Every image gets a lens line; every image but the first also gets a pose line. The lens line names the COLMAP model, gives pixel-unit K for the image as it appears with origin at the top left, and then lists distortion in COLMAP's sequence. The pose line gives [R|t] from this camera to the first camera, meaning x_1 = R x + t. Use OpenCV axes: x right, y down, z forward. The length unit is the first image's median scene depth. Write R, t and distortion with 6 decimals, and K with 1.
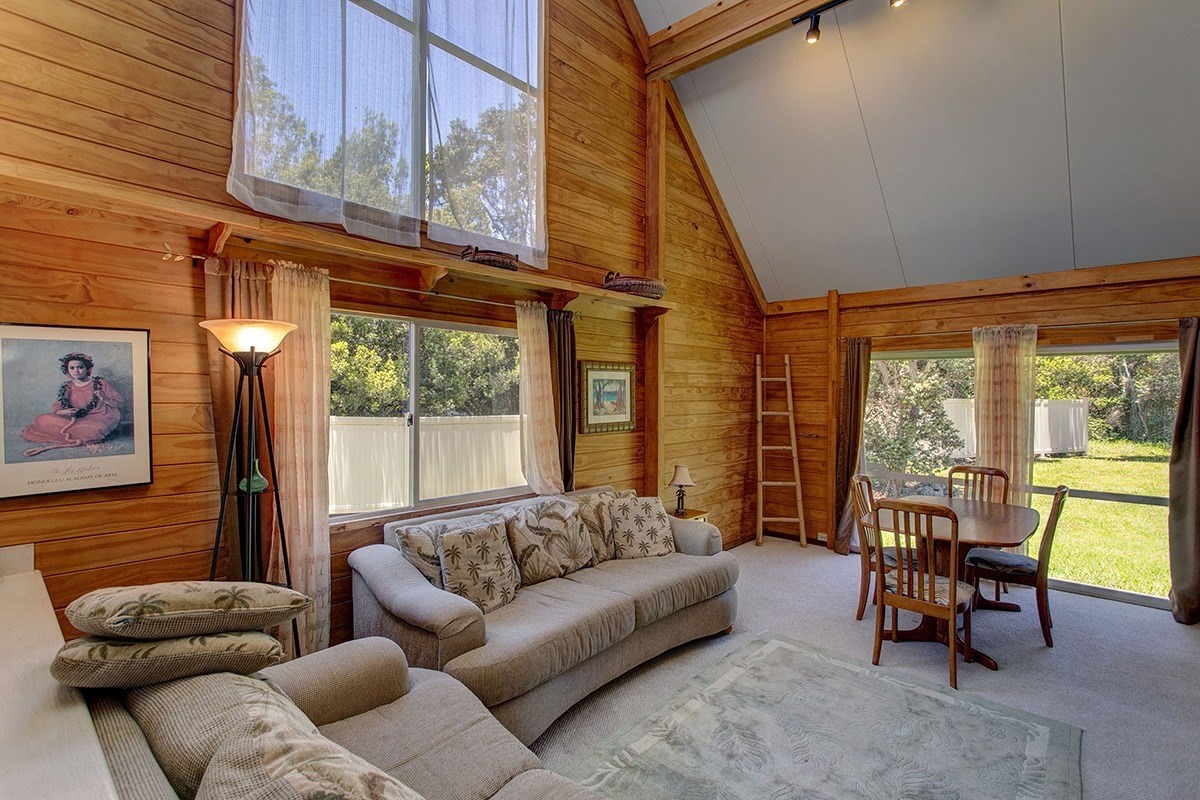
lens RADIAL K [[564.9, 0, 600.3], [0, 564.9, 396.9], [0, 0, 1]] dist [-0.000720, 0.002693]
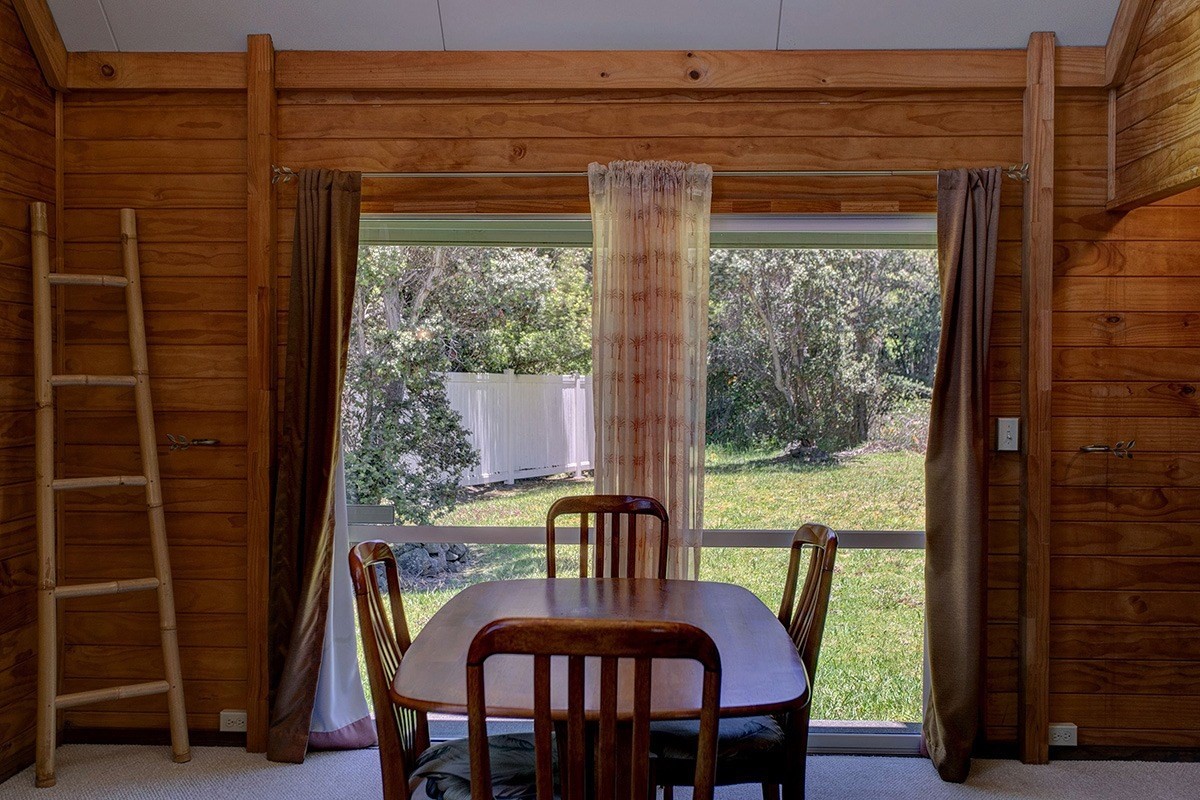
lens RADIAL K [[1179.1, 0, 598.5], [0, 1179.1, 393.7], [0, 0, 1]] dist [0.012796, 0.000000]
pose [[0.756813, -0.008989, 0.653570, 0.078579], [0.002614, 0.999939, 0.010726, 0.031467], [-0.653626, -0.006410, 0.756790, 0.278012]]
